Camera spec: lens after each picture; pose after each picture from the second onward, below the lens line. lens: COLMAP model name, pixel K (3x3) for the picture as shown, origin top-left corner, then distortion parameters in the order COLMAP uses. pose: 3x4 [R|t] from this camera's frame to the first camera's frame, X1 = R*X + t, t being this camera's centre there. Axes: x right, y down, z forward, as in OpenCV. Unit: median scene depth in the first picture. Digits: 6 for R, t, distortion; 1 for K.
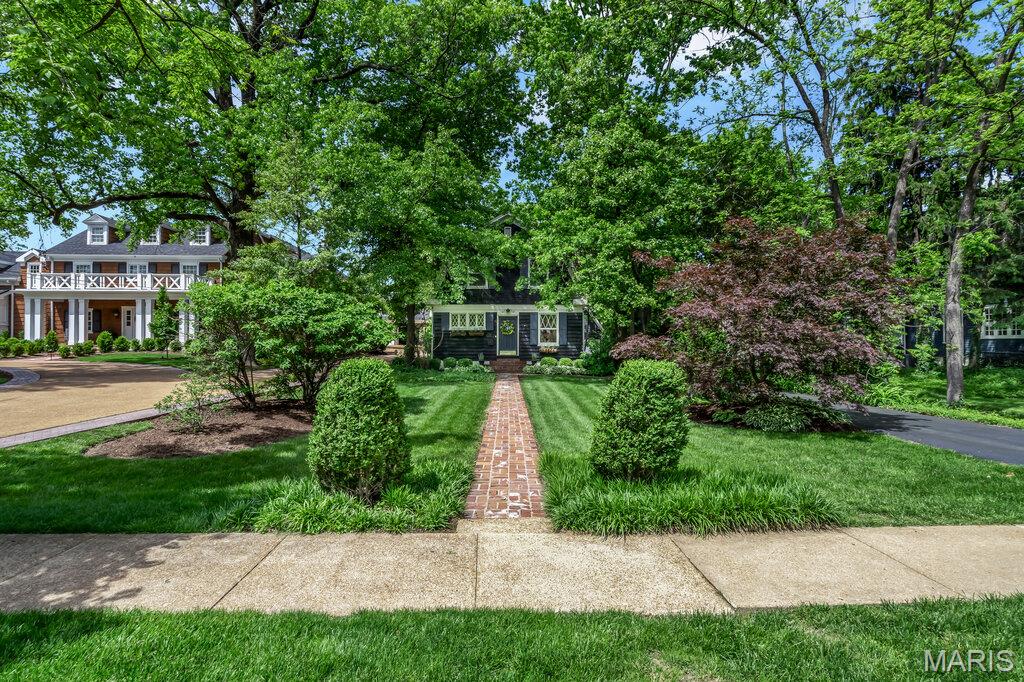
lens RADIAL K [[500.4, 0, 510.4], [0, 500.4, 344.1], [0, 0, 1]] dist [-0.000223, 0.000057]
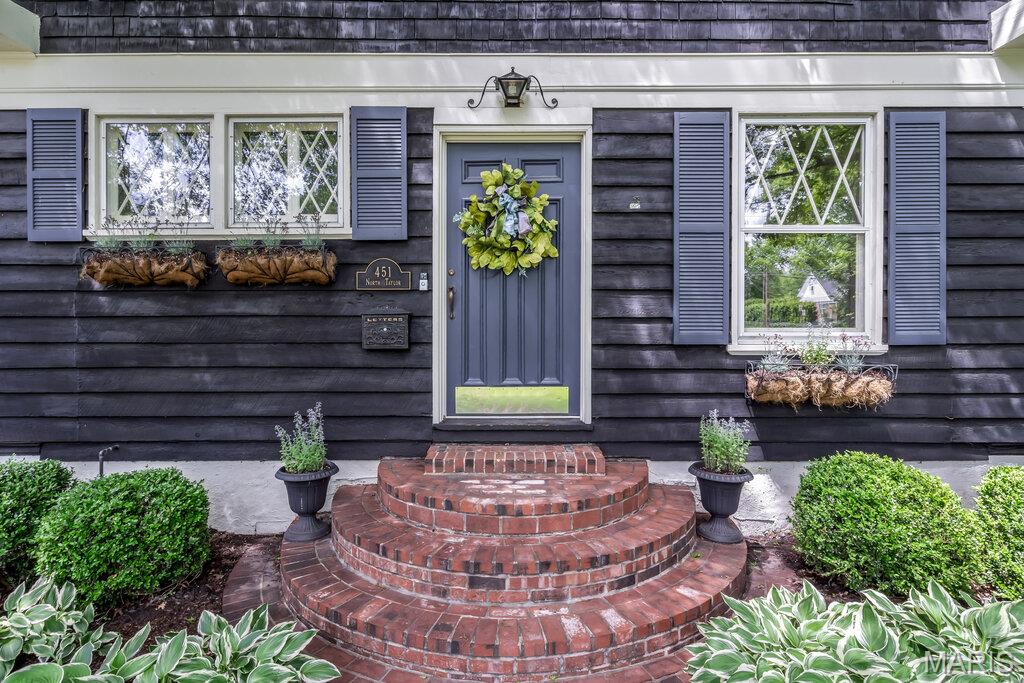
lens RADIAL K [[500.4, 0, 511.8], [0, 500.4, 344.1], [0, 0, 1]] dist [-0.000223, 0.000057]
pose [[0.999391, -0.000417, -0.034892, -0.000336], [0.000820, 0.999933, 0.011536, -0.000200], [0.034885, -0.011558, 0.999324, 0.862246]]
